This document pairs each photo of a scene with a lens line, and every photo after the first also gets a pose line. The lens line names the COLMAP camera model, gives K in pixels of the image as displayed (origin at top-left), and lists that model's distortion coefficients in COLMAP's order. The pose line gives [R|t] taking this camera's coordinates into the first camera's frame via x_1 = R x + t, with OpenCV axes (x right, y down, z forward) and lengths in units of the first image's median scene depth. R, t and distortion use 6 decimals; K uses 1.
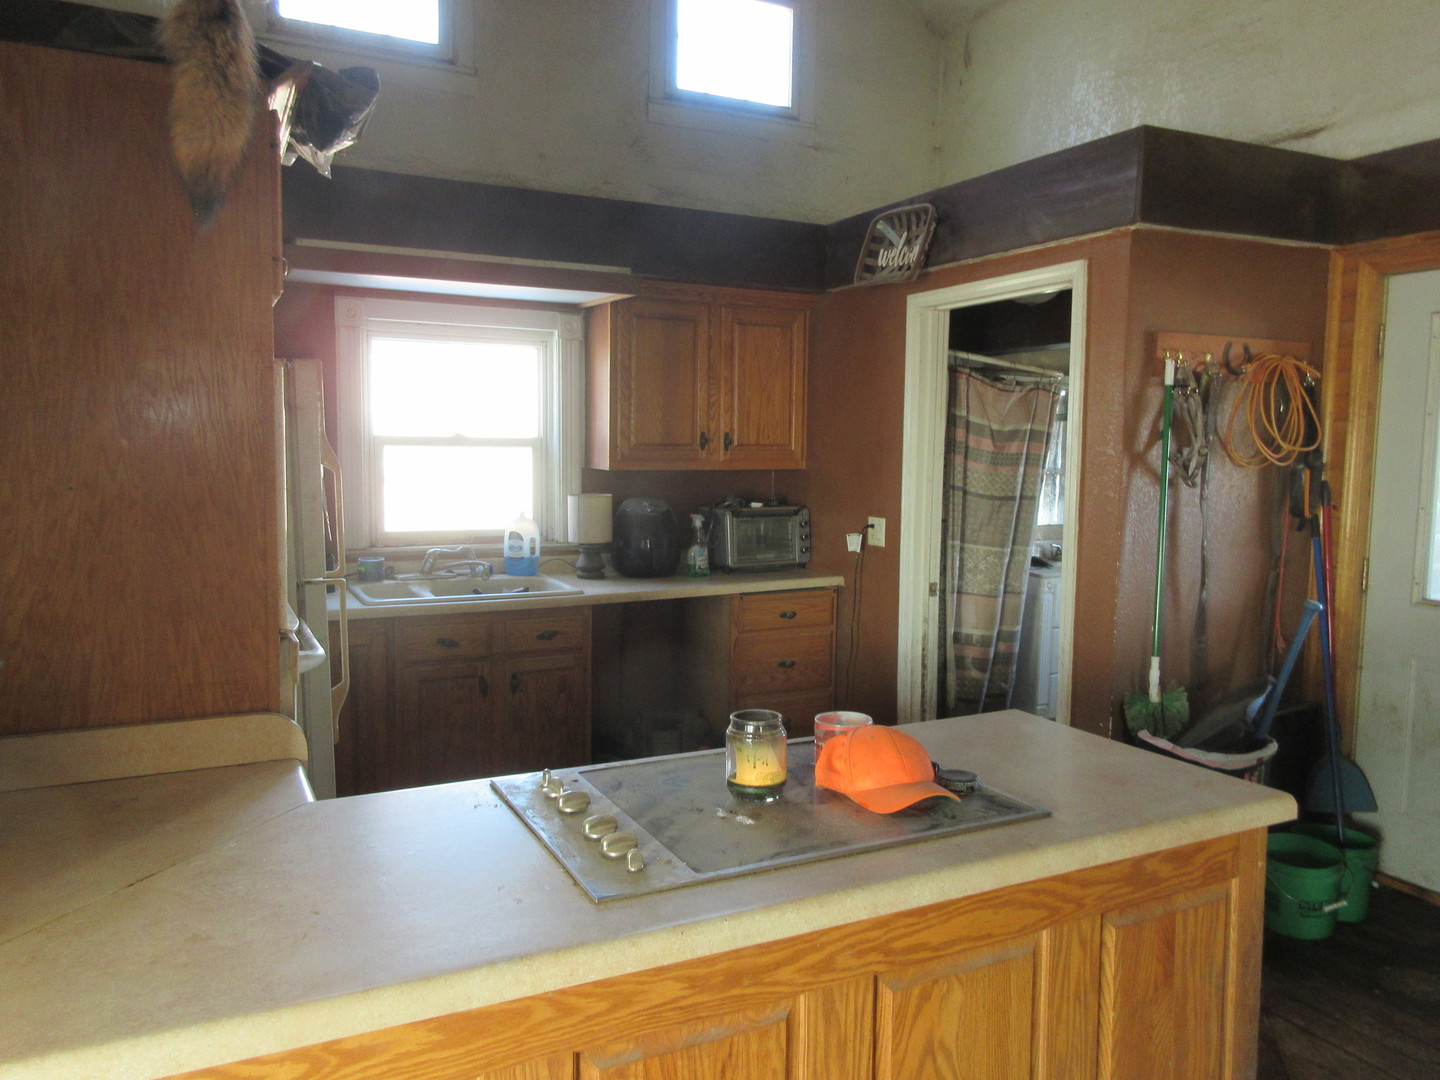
lens RADIAL K [[1068.4, 0, 719.8], [0, 1068.4, 541.5], [0, 0, 1]] dist [0.008442, 0.002930]
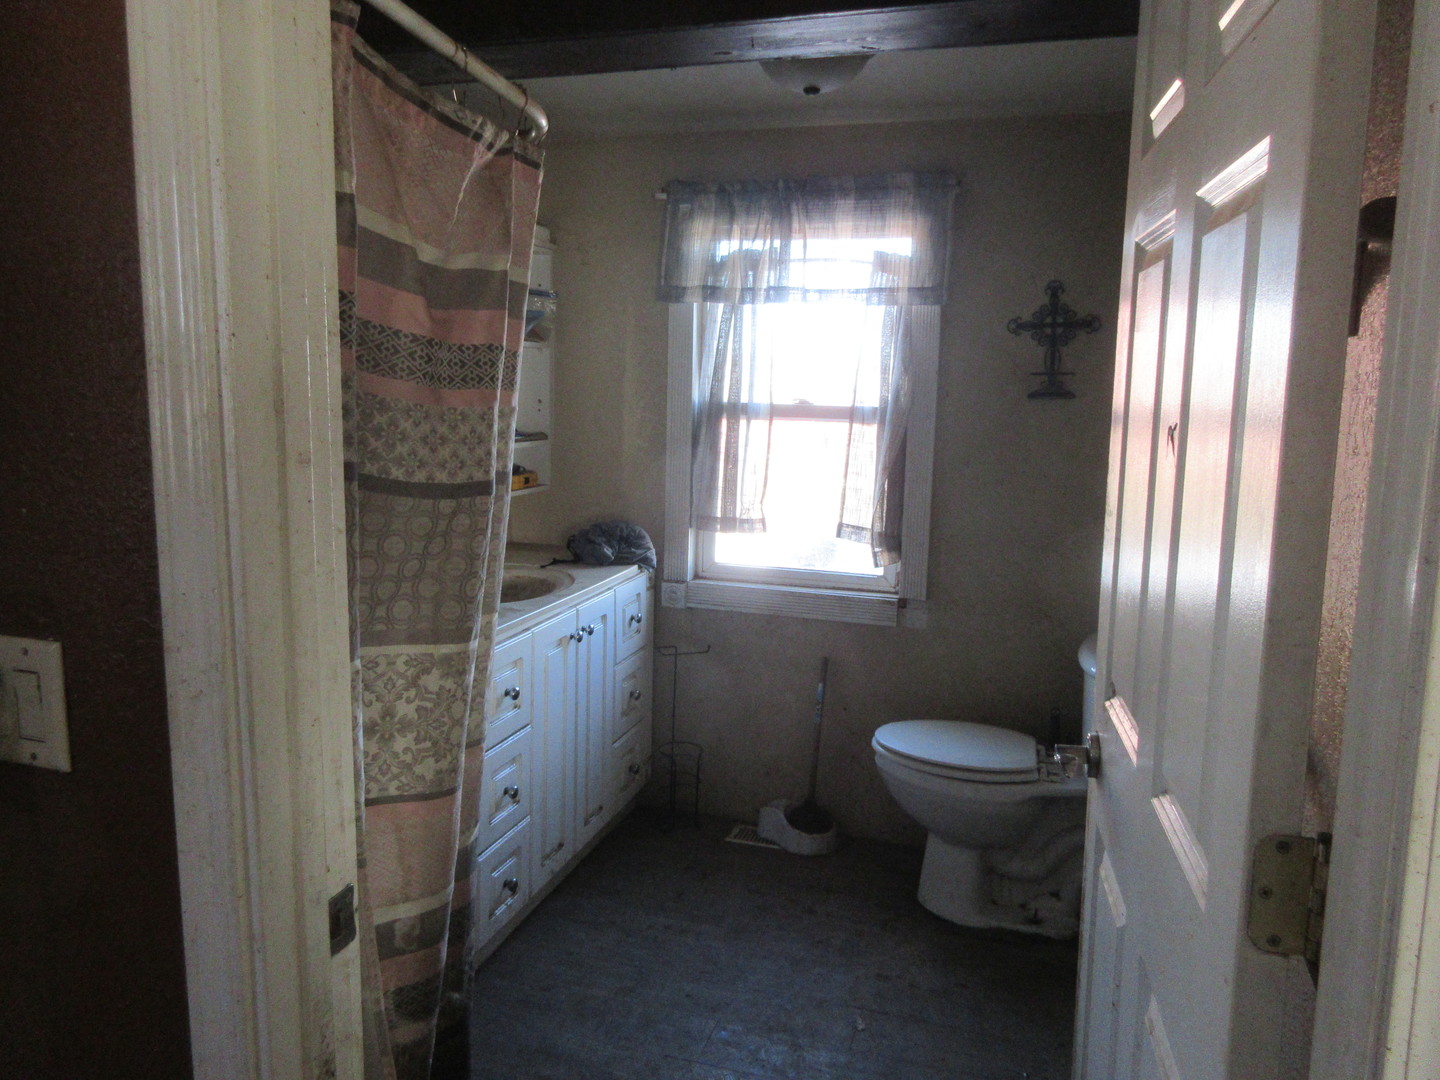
lens RADIAL K [[1068.4, 0, 722.5], [0, 1068.4, 540.6], [0, 0, 1]] dist [0.008442, 0.002930]
pose [[0.696712, -0.104979, 0.709628, 0.093414], [0.053765, 0.994093, 0.094274, -0.050995], [-0.715334, -0.027529, 0.698241, 0.724195]]
